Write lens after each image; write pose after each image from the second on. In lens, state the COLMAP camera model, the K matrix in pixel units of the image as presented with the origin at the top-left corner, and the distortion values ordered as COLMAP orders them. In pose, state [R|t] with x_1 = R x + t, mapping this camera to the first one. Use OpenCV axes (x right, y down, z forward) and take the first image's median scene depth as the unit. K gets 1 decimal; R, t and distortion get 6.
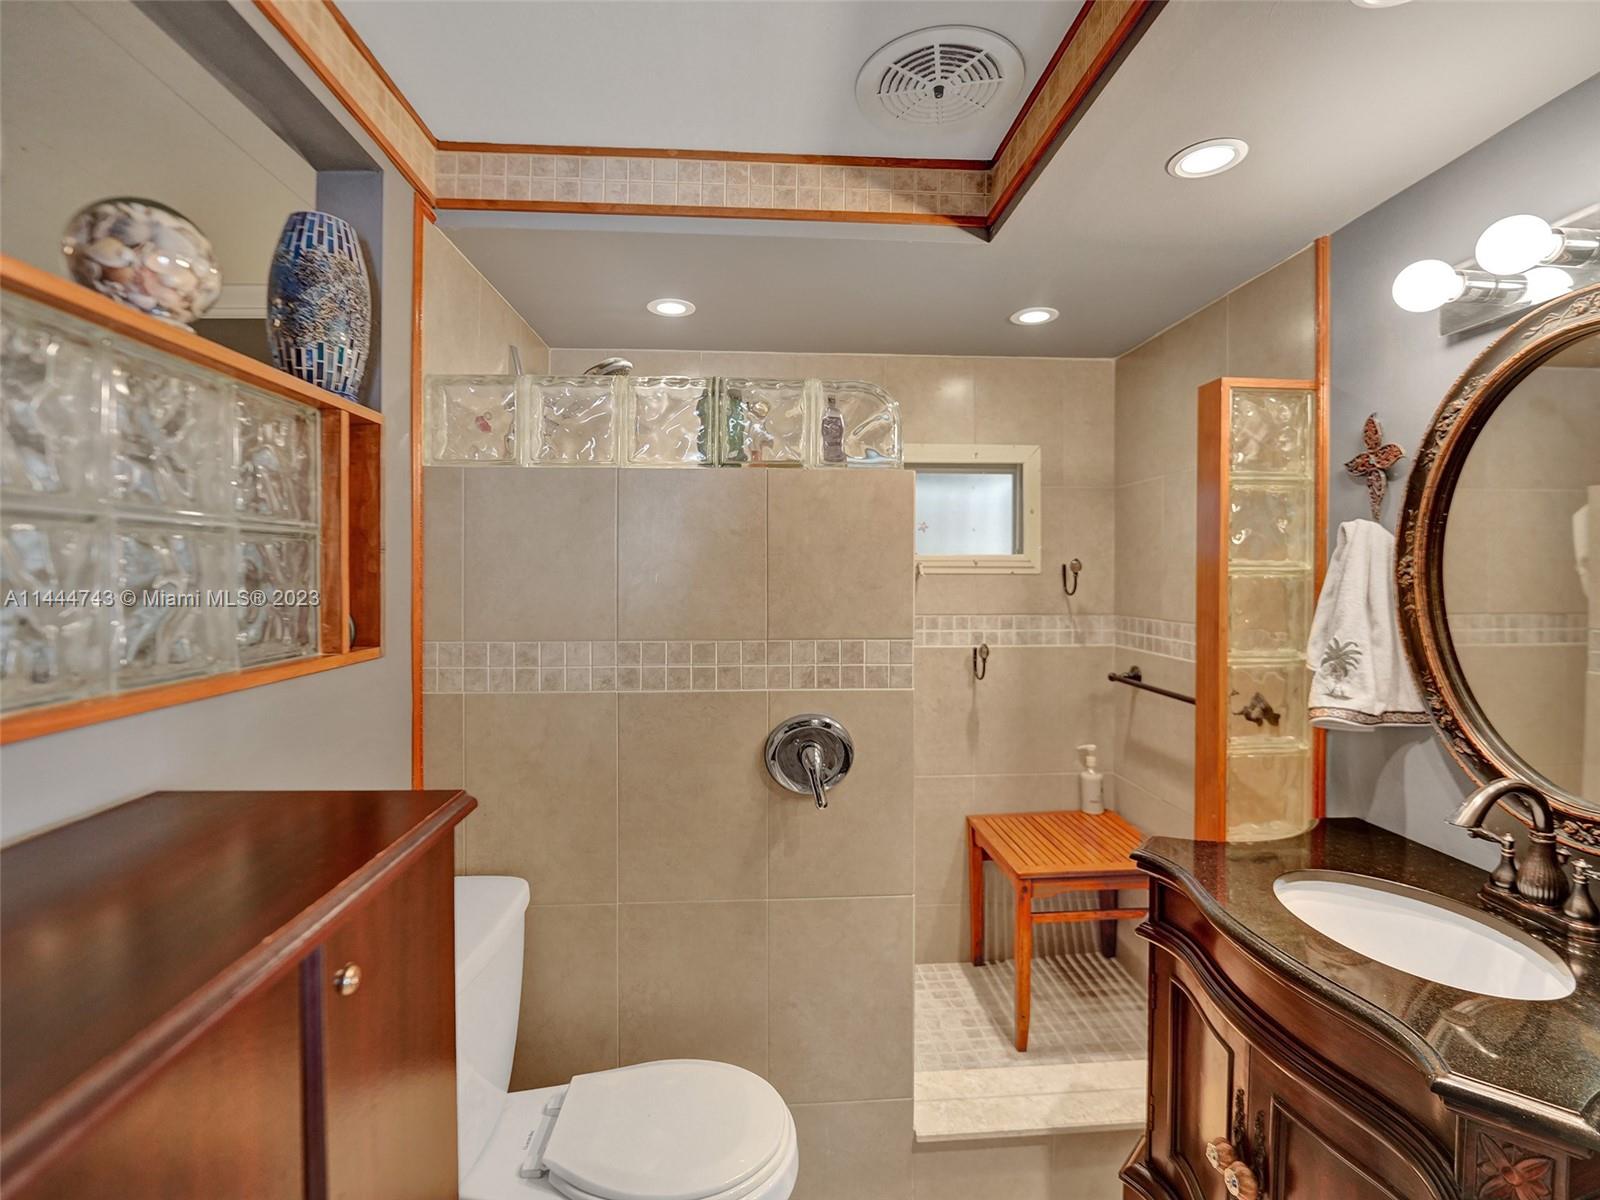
lens RADIAL K [[706.0, 0, 800.0], [0, 706.0, 600.0], [0, 0, 1]] dist [-0.061712, 0.000436]
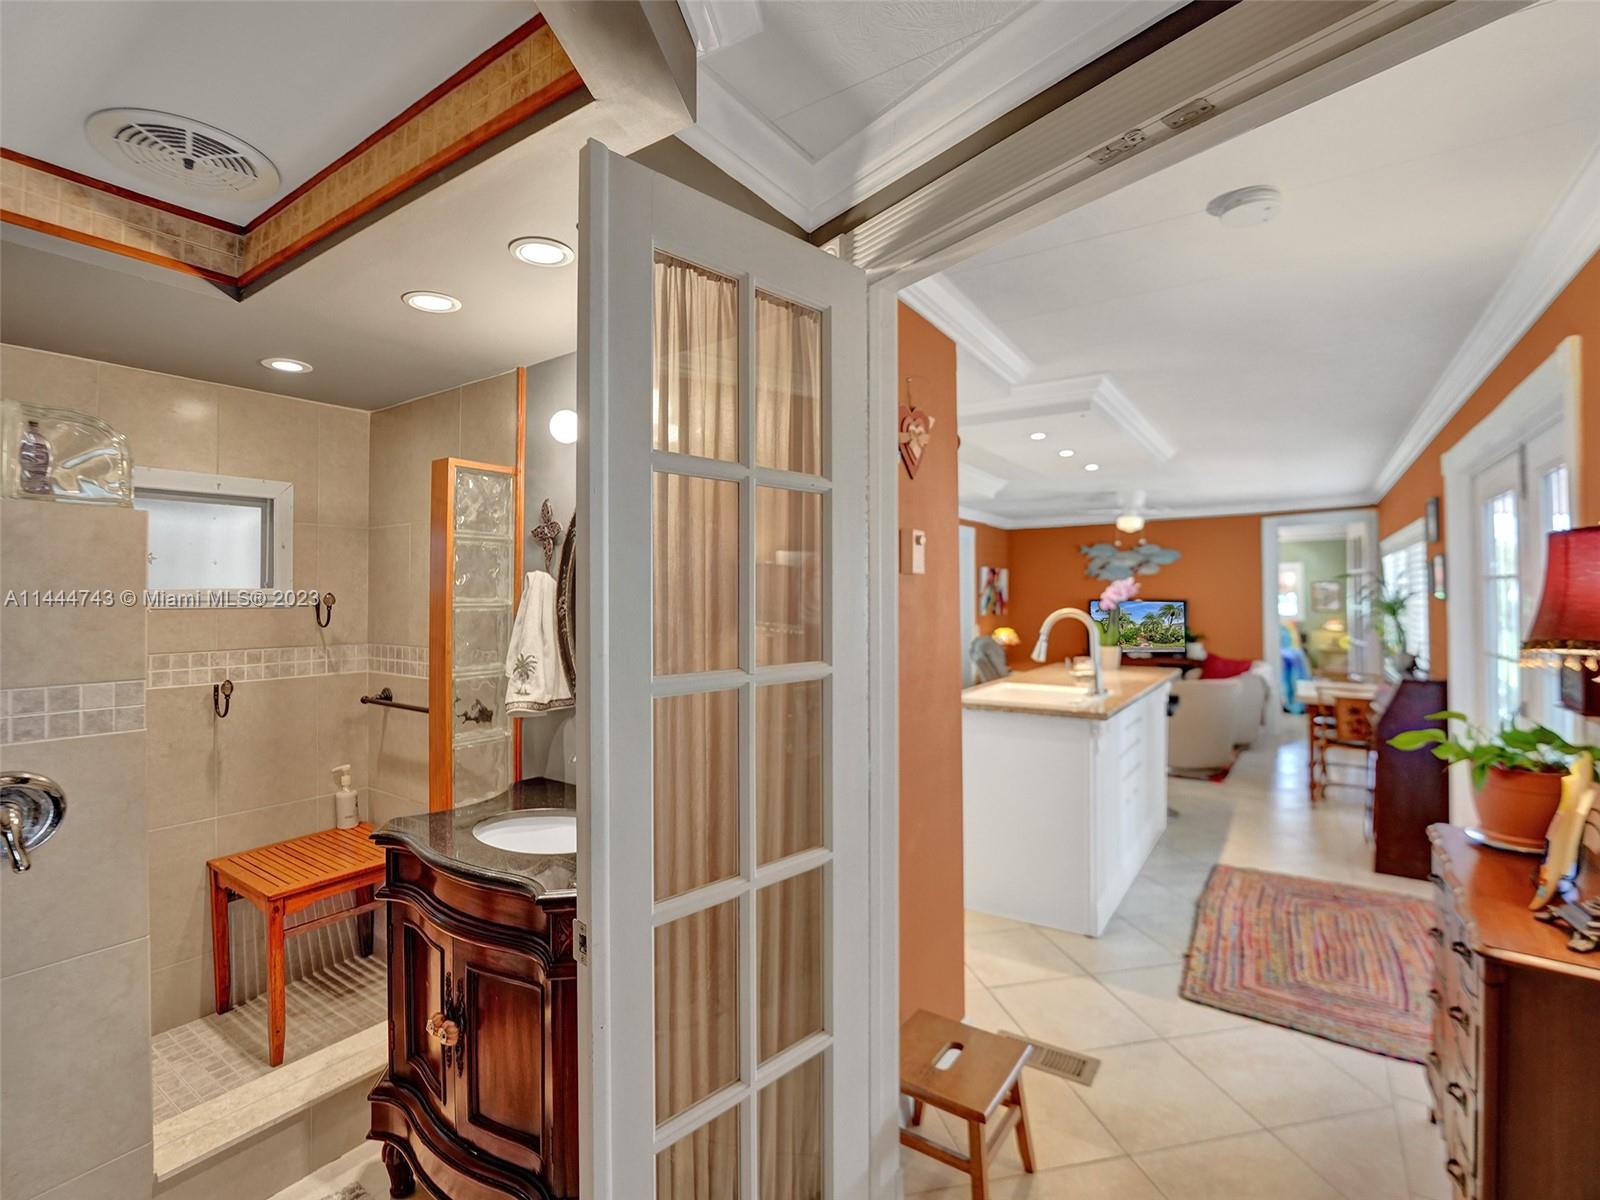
lens RADIAL K [[767.0, 0, 766.0], [0, 767.0, 574.2], [0, 0, 1]] dist [-0.002630, -0.000447]
pose [[0.643261, 0.017705, 0.765442, -0.099865], [0.031011, 0.998310, -0.049153, -0.012007], [-0.765019, 0.055355, 0.641625, -0.355752]]
